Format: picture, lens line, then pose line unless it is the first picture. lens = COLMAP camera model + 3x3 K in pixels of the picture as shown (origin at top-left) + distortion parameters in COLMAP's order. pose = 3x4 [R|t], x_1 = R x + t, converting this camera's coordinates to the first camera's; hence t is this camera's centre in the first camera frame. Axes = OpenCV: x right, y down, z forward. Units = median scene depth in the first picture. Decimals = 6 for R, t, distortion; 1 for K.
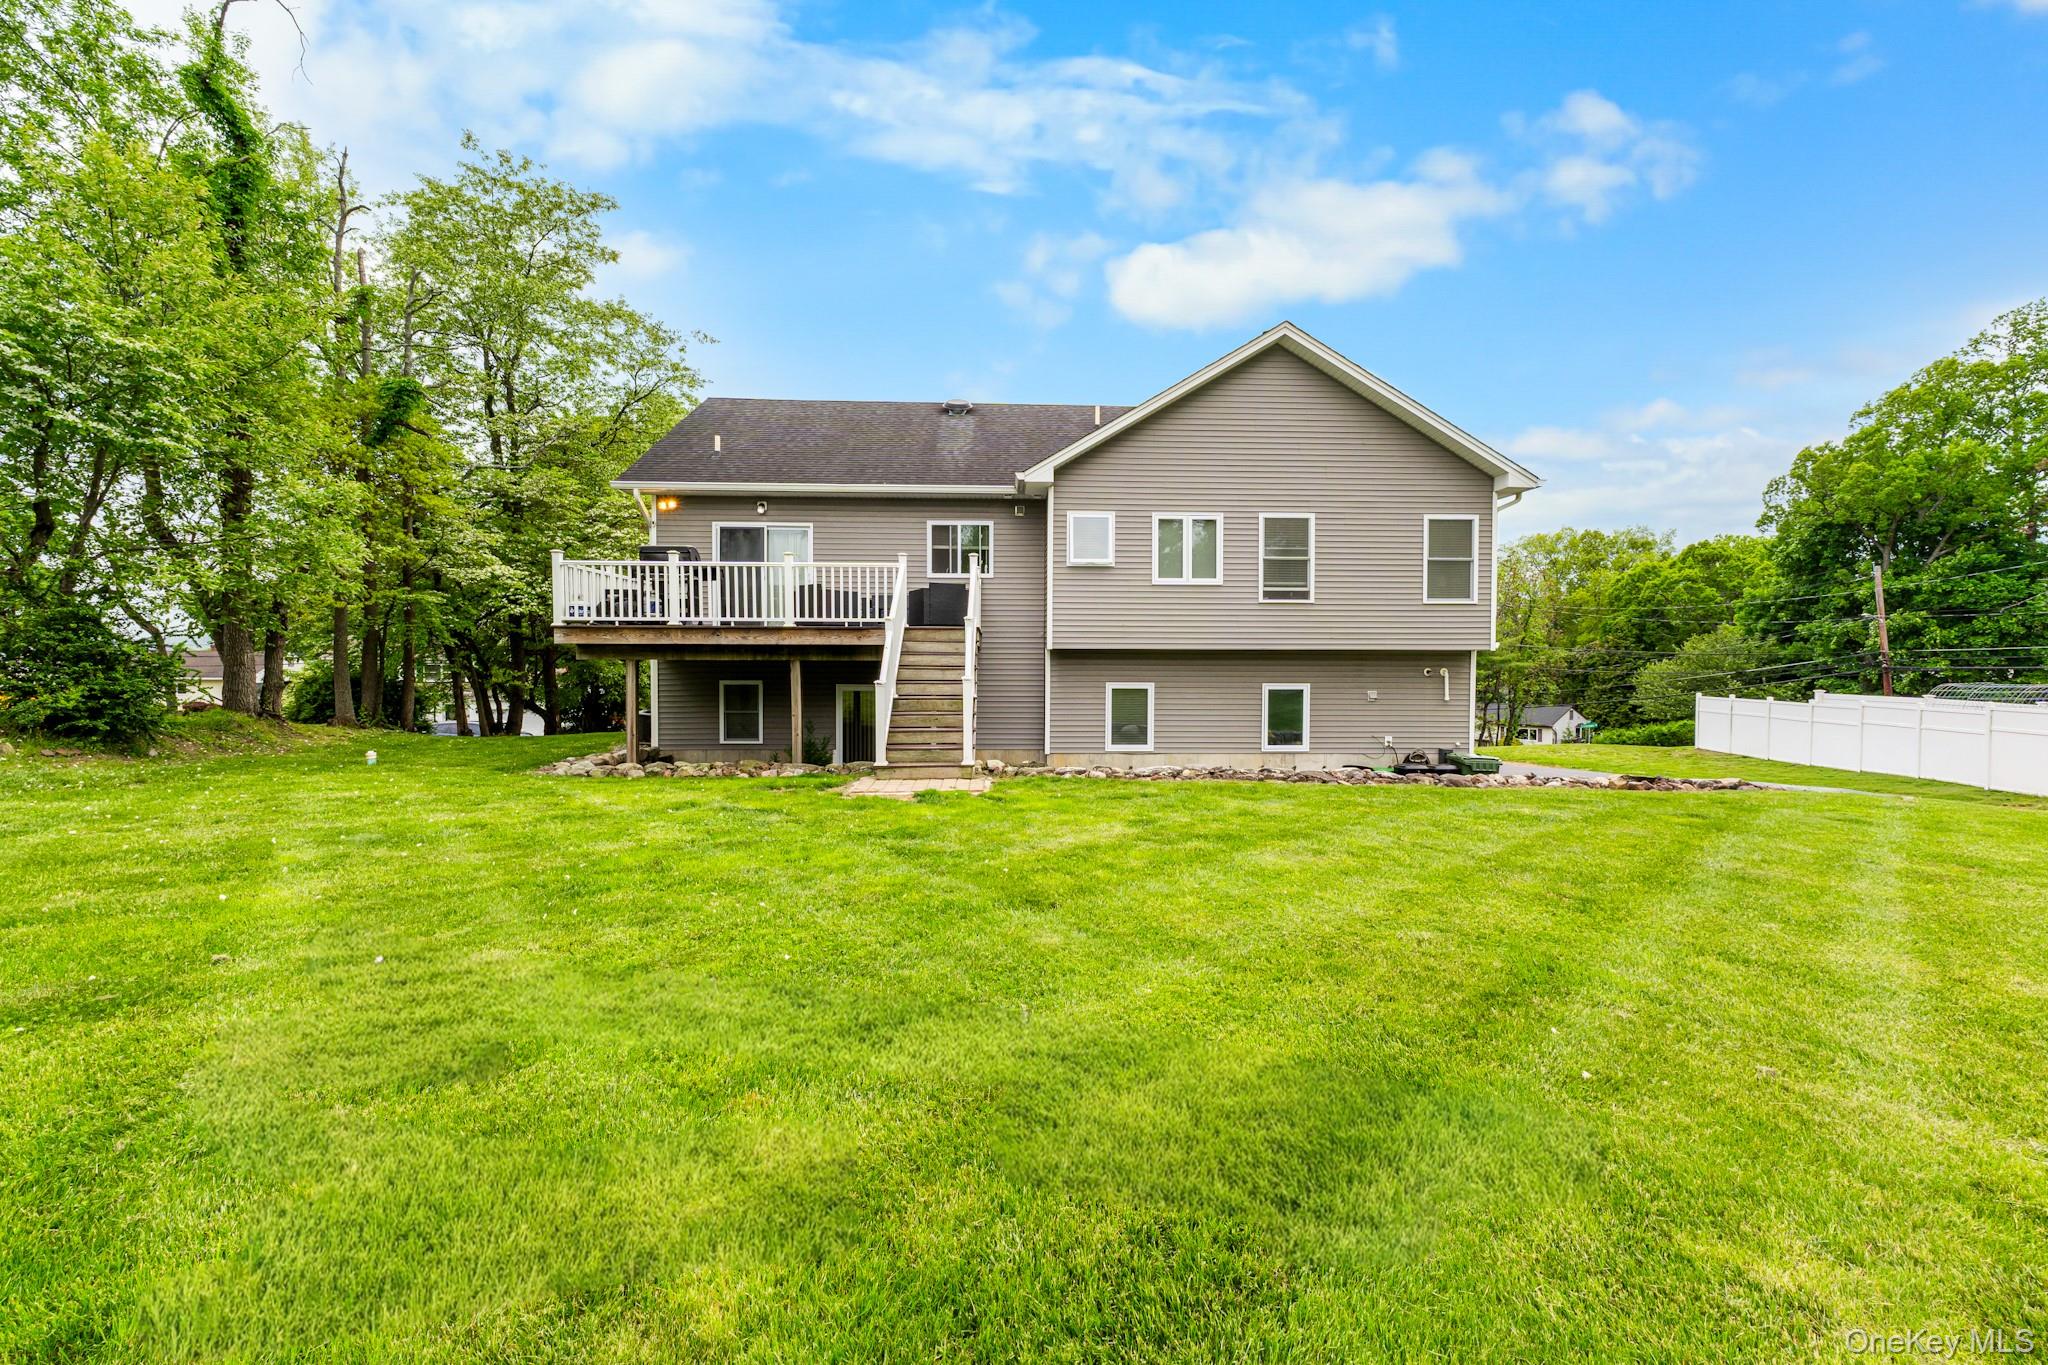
lens RADIAL K [[862.1, 0, 1023.0], [0, 862.1, 676.6], [0, 0, 1]] dist [0.001687, 0.000318]
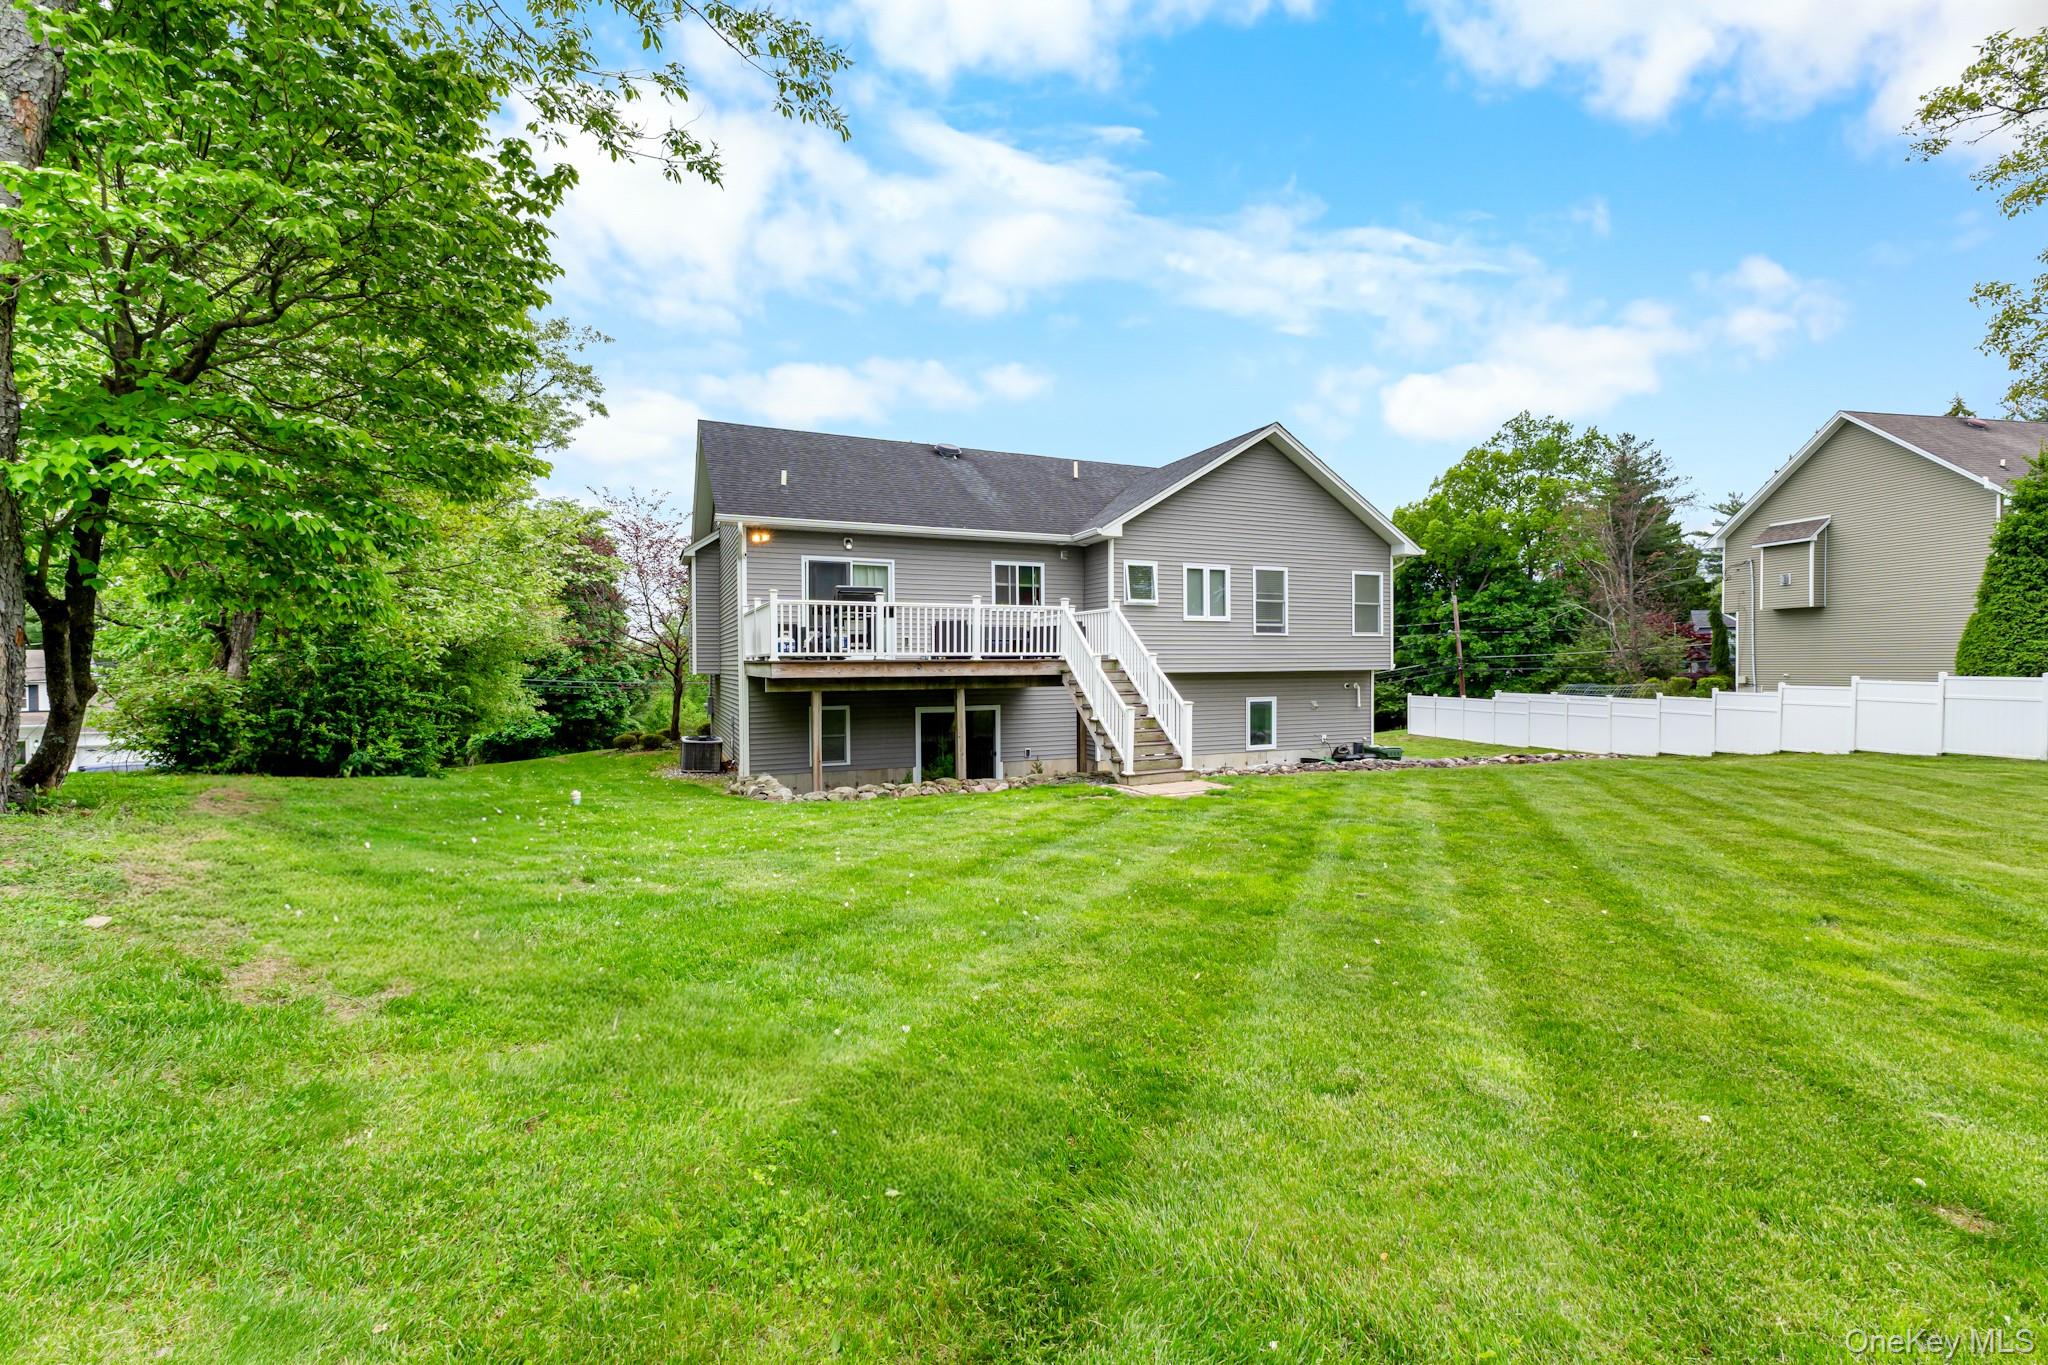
lens RADIAL K [[862.1, 0, 1021.0], [0, 862.1, 684.7], [0, 0, 1]] dist [0.001687, 0.000318]
pose [[0.928659, -0.018853, 0.370456, -0.523747], [0.017742, 0.999822, 0.006405, -0.026100], [-0.370511, 0.000624, 0.928828, -0.068141]]
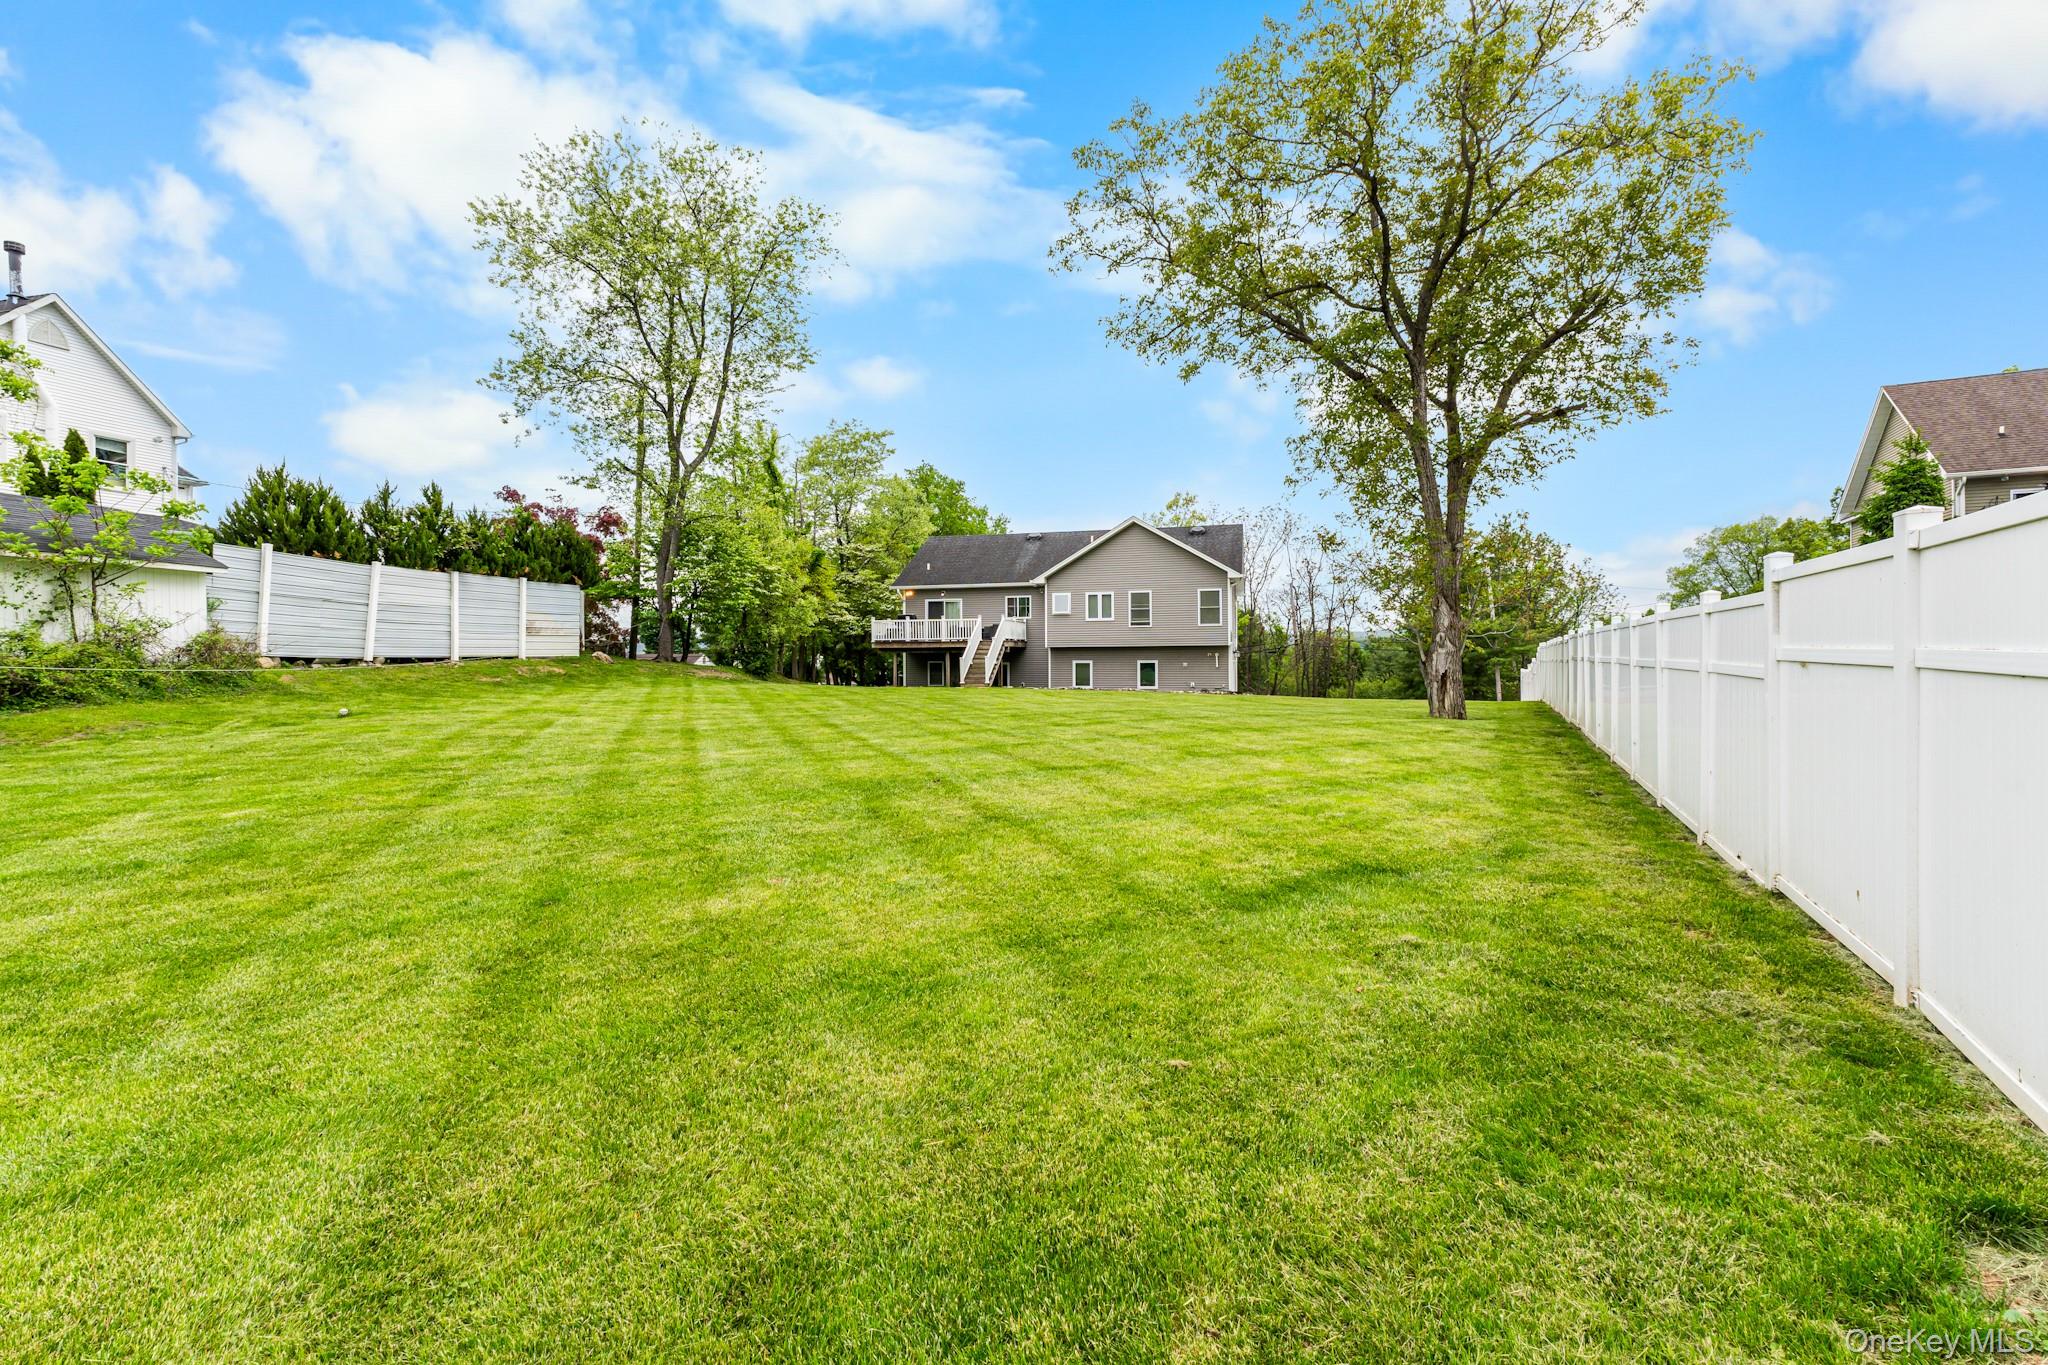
lens RADIAL K [[862.1, 0, 1021.2], [0, 862.1, 661.7], [0, 0, 1]] dist [0.001687, 0.000318]
pose [[0.955376, -0.008227, -0.295277, 0.700265], [0.003491, 0.999857, -0.016563, 0.051552], [0.295371, 0.014793, 0.955268, -1.429836]]
